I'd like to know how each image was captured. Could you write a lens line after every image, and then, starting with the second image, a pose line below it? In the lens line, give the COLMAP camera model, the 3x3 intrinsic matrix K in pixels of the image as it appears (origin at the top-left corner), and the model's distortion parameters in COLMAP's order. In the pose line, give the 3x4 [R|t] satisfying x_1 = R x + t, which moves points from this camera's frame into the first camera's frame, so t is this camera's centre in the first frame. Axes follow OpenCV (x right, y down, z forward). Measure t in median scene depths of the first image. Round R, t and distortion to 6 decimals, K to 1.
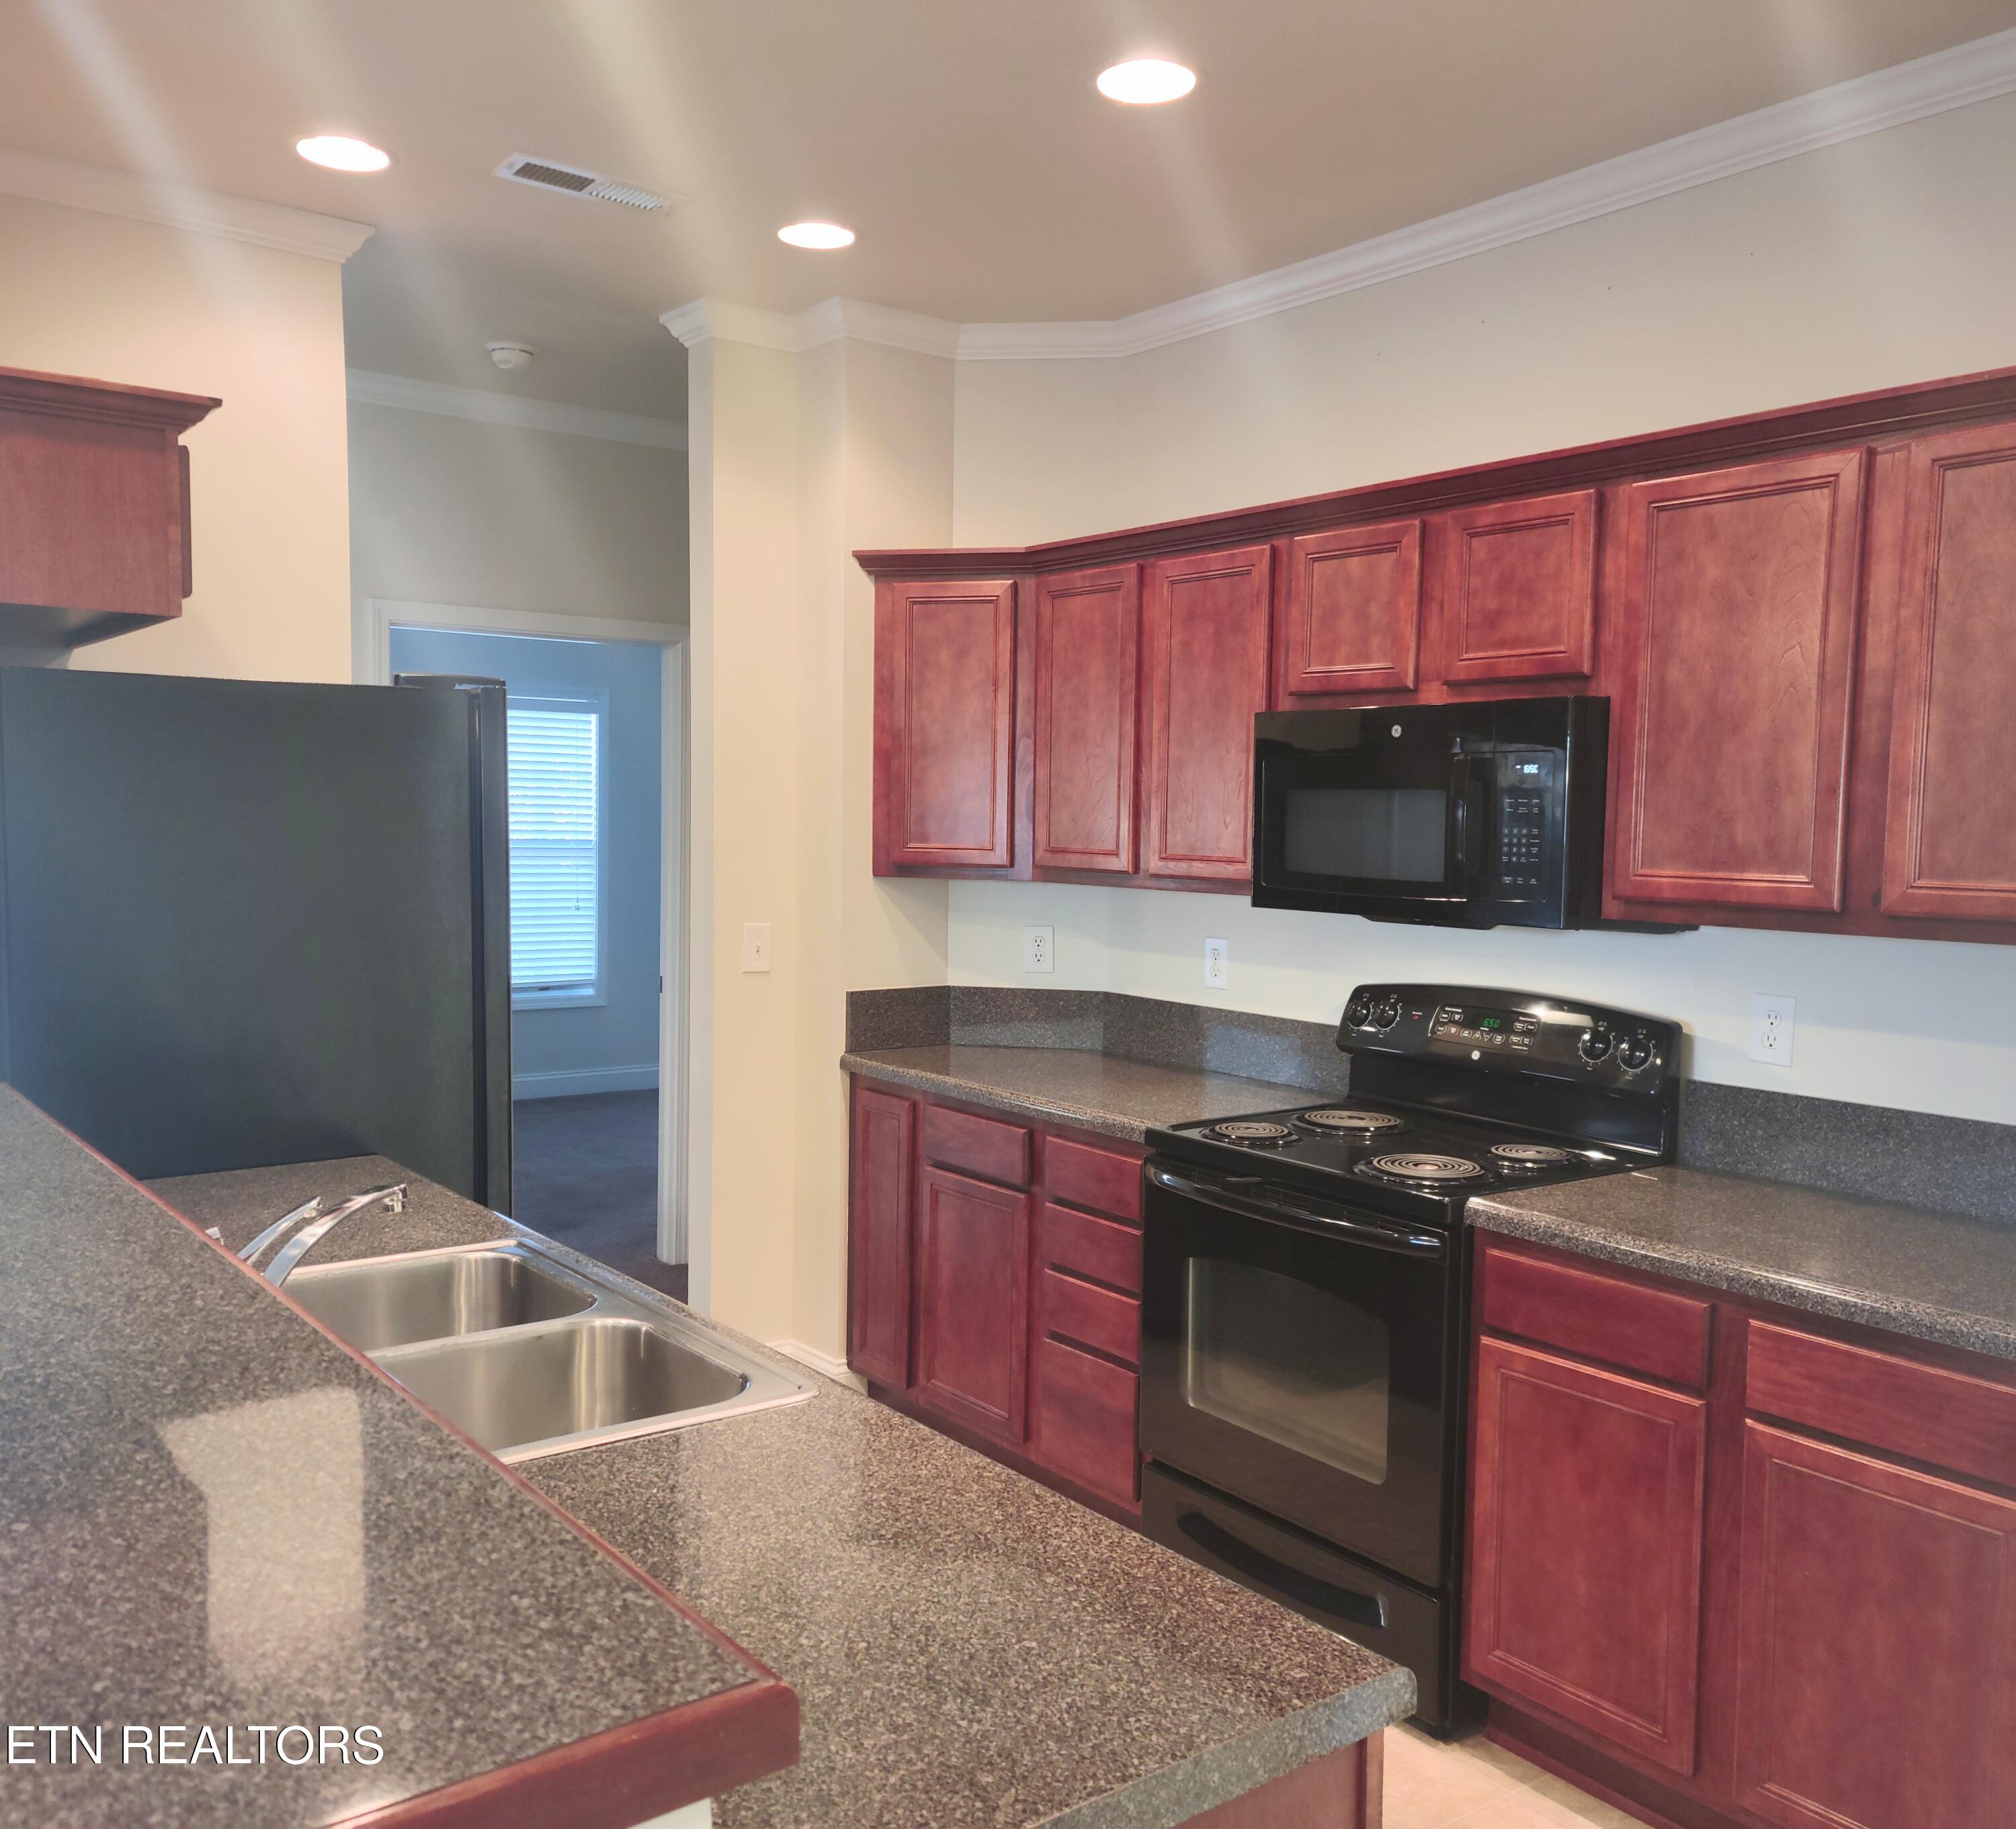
lens RADIAL K [[1702.1, 0, 1008.0], [0, 1702.1, 914.5], [0, 0, 1]] dist [-0.009595, -0.000902]
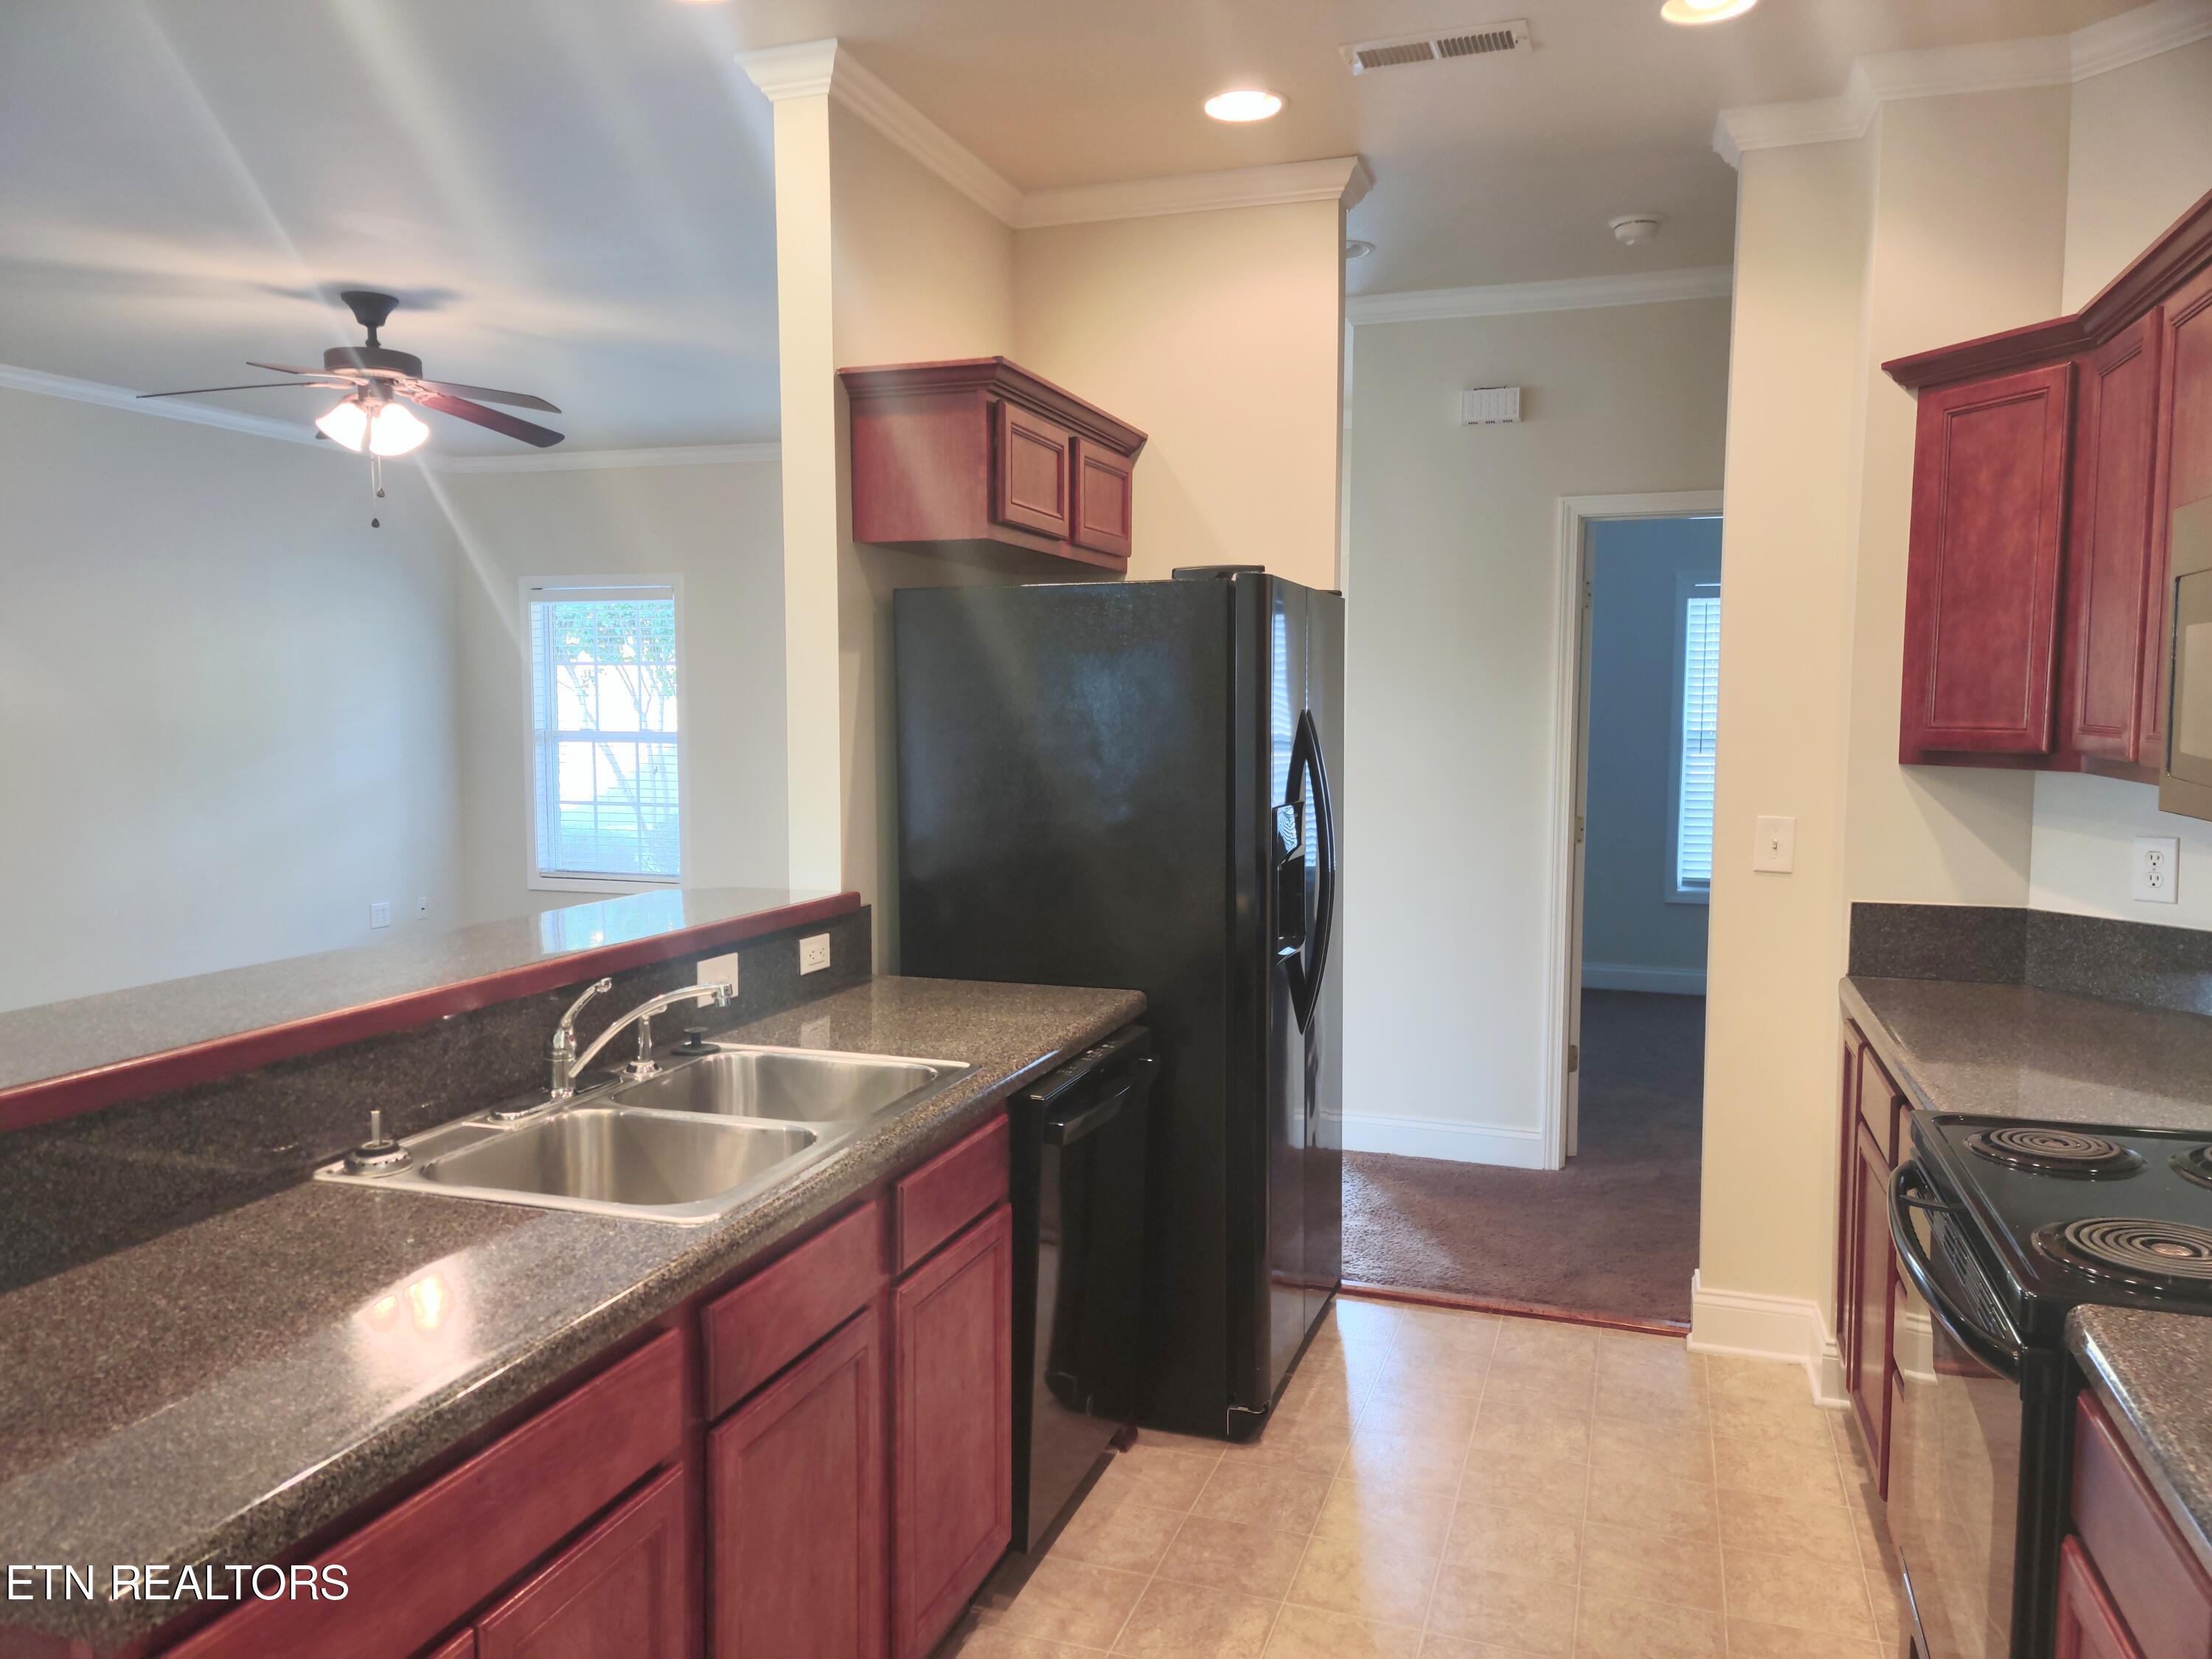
lens RADIAL K [[1563.4, 0, 1106.0], [0, 1563.4, 829.5], [0, 0, 1]] dist [0.006310, 0.000253]
pose [[0.542429, 0.046784, -0.838798, 0.334219], [-0.036243, 0.998822, 0.032272, -0.001477], [0.839320, 0.012895, 0.543485, 0.274656]]
